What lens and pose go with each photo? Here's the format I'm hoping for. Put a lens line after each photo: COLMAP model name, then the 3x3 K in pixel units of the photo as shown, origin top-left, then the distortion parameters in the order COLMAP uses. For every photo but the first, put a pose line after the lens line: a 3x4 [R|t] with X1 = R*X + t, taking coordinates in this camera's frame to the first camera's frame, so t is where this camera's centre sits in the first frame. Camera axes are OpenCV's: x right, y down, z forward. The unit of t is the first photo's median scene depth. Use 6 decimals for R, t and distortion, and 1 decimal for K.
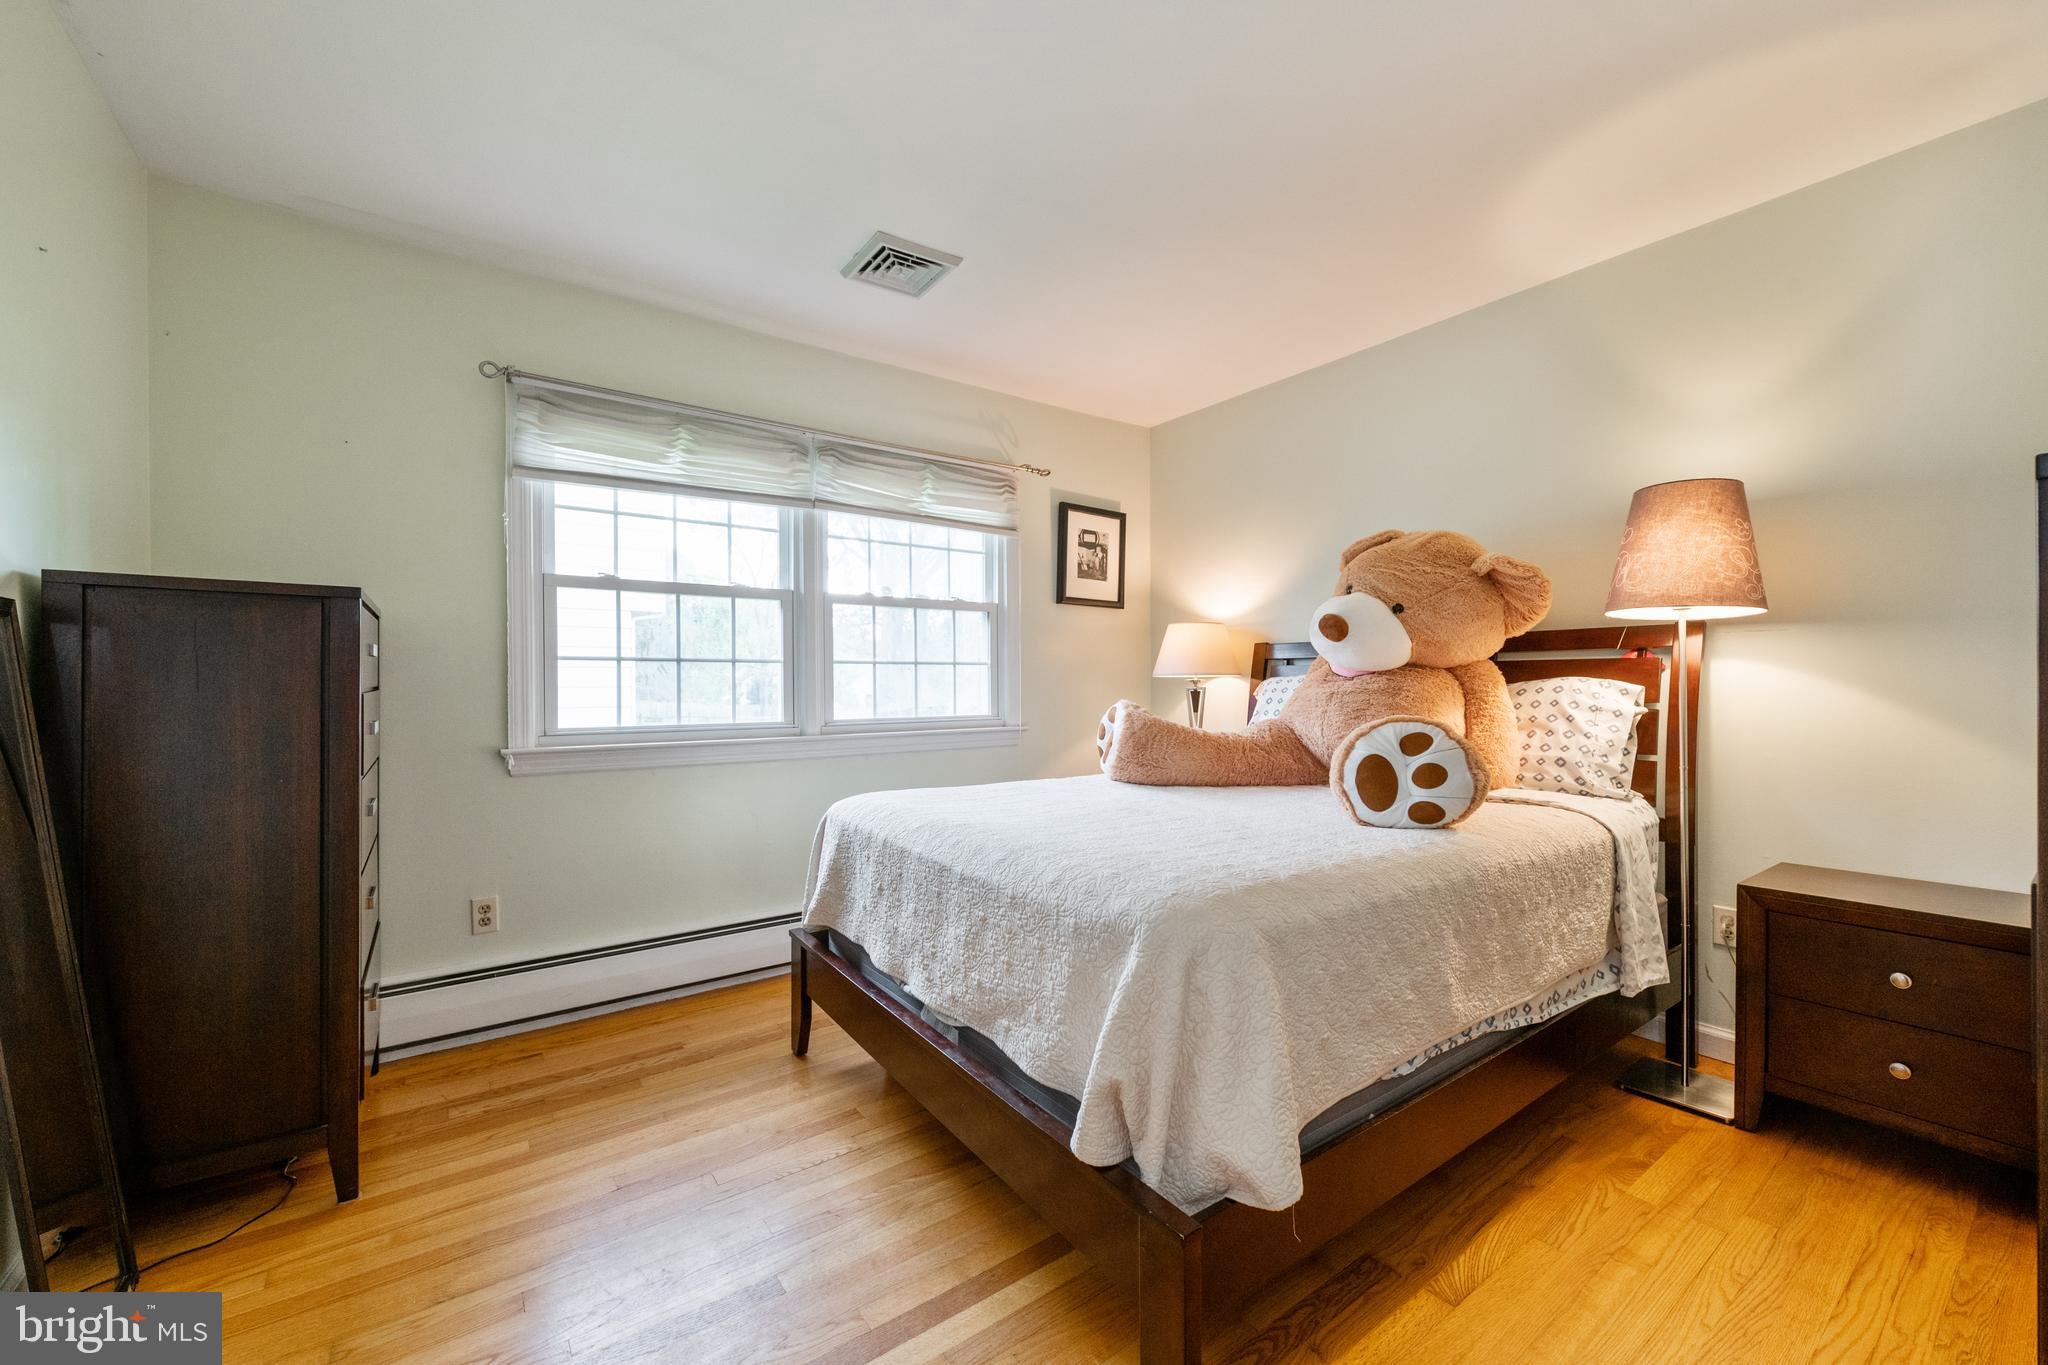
lens RADIAL K [[822.4, 0, 1023.5], [0, 822.4, 673.0], [0, 0, 1]] dist [0.006714, -0.000276]
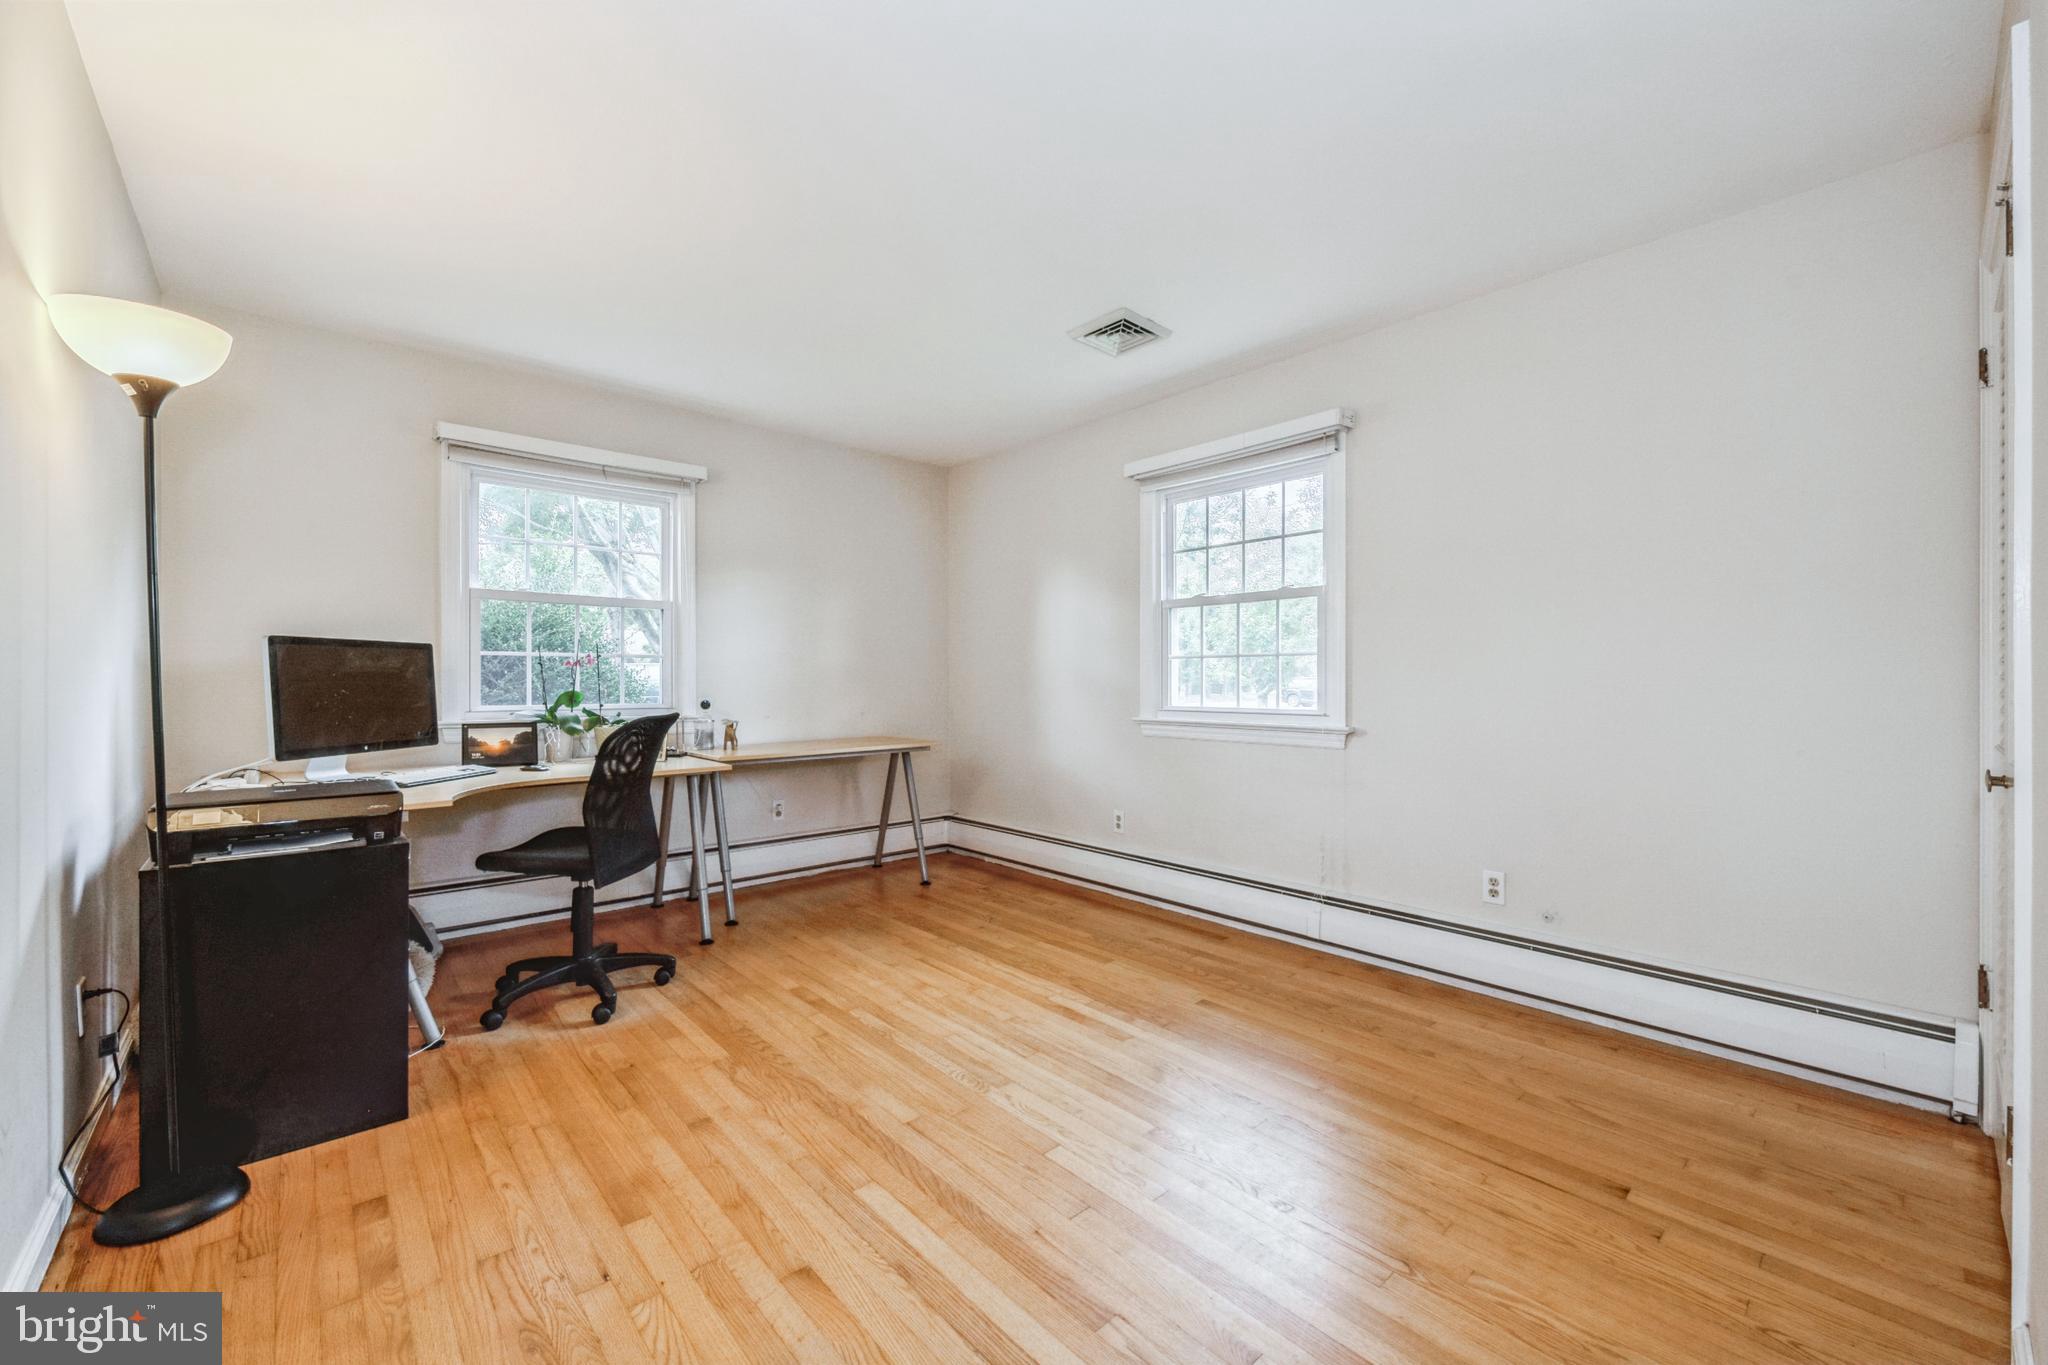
lens RADIAL K [[822.4, 0, 1023.5], [0, 822.4, 673.0], [0, 0, 1]] dist [0.006714, -0.000276]
pose [[0.099401, 0.000359, -0.995047, 0.828713], [0.001833, 0.999998, 0.000544, 0.009717], [0.995046, -0.001878, 0.099400, 0.566778]]
